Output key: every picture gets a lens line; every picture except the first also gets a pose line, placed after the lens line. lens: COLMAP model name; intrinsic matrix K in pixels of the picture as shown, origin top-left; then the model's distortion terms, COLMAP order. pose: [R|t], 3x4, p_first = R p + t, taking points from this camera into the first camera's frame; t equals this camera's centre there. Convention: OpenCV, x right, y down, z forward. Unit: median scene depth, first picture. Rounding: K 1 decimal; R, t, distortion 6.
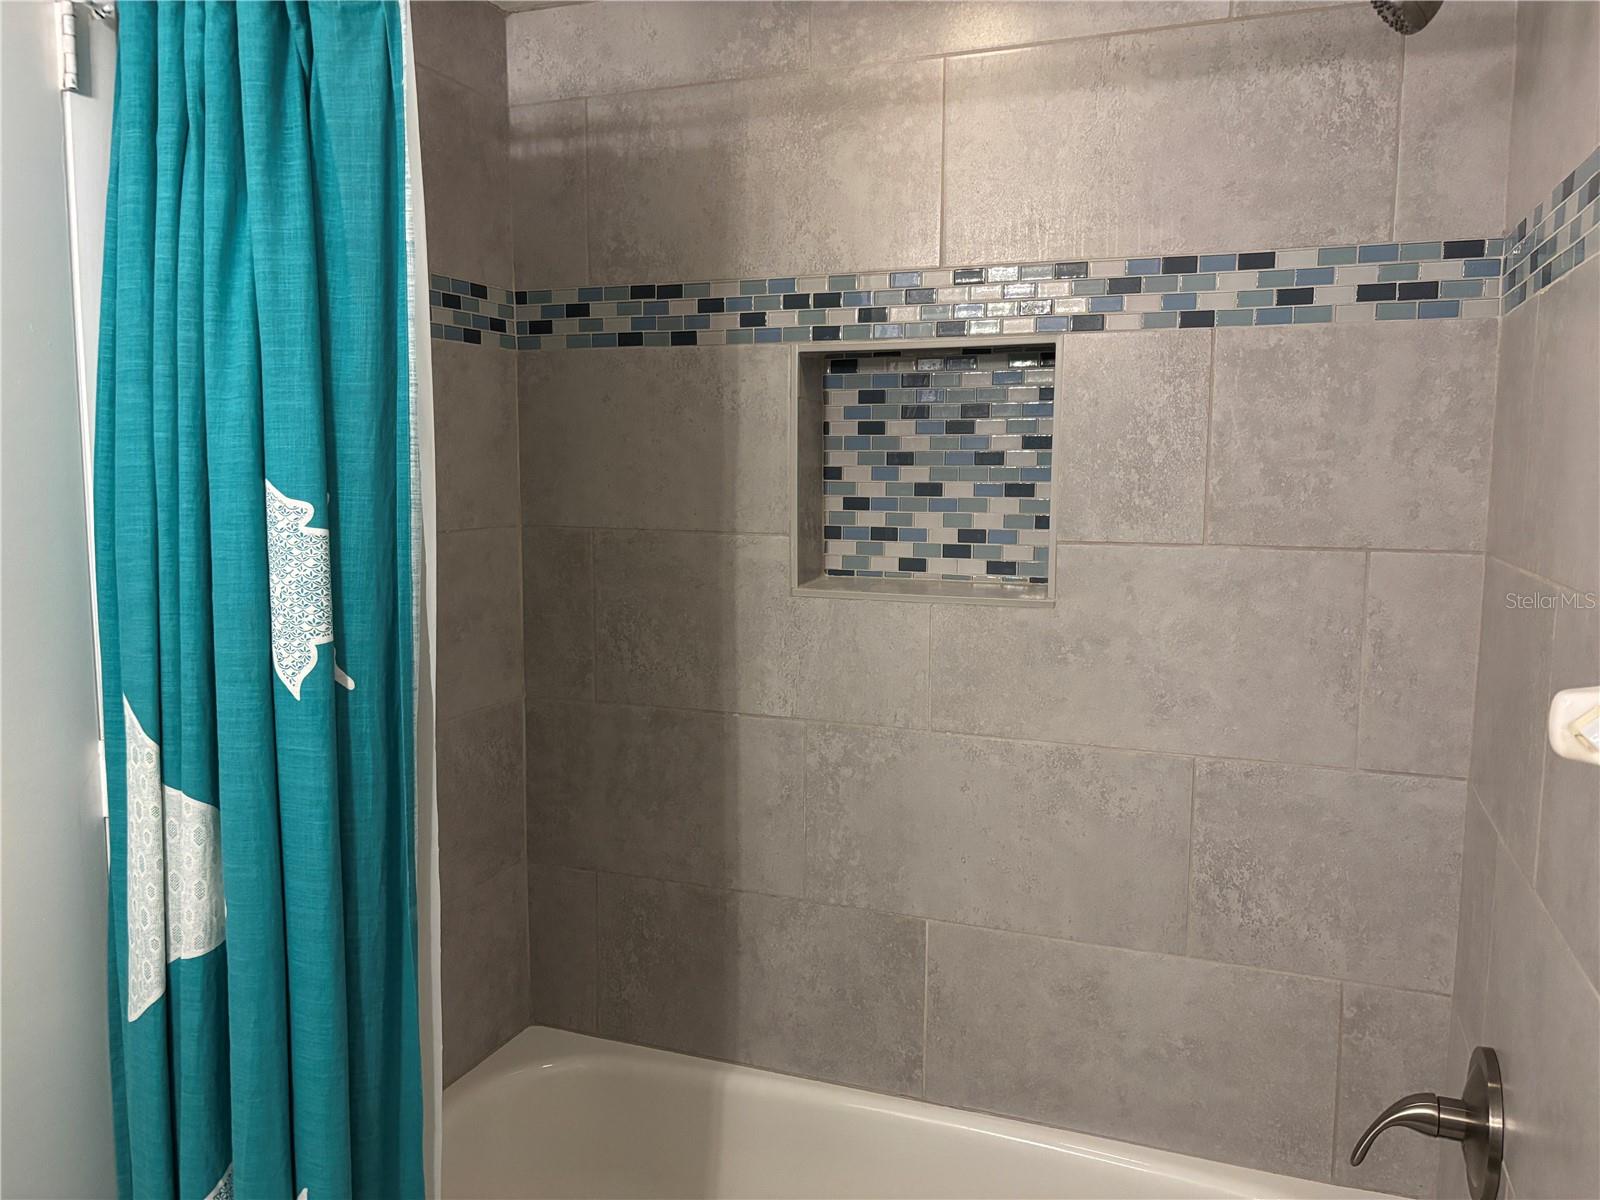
lens RADIAL K [[1204.2, 0, 795.8], [0, 1204.2, 612.2], [0, 0, 1]] dist [-0.001802, 0.003101]
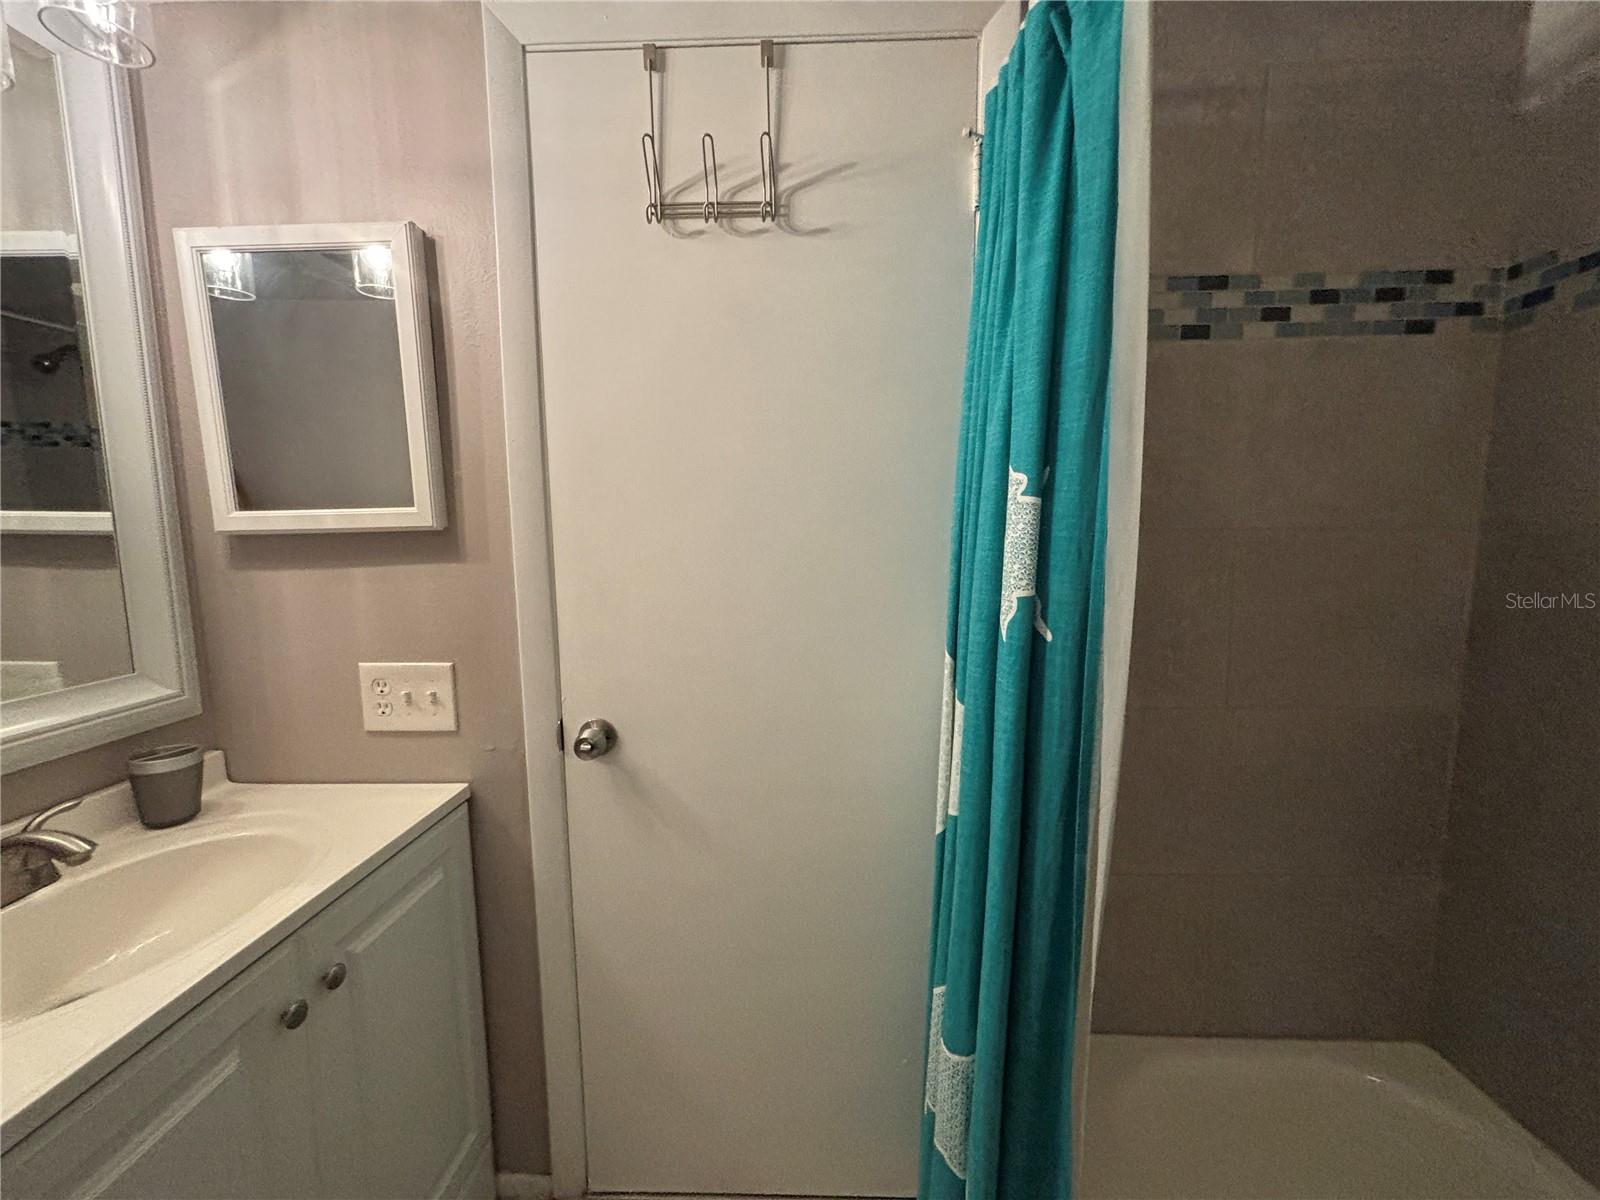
lens RADIAL K [[647.7, 0, 802.1], [0, 647.7, 600.4], [0, 0, 1]] dist [-0.002012, -0.000141]
pose [[0.329389, 0.102087, -0.938659, 0.077426], [-0.106250, 0.991831, 0.070585, 0.005094], [0.938197, 0.076483, 0.337545, 0.372190]]
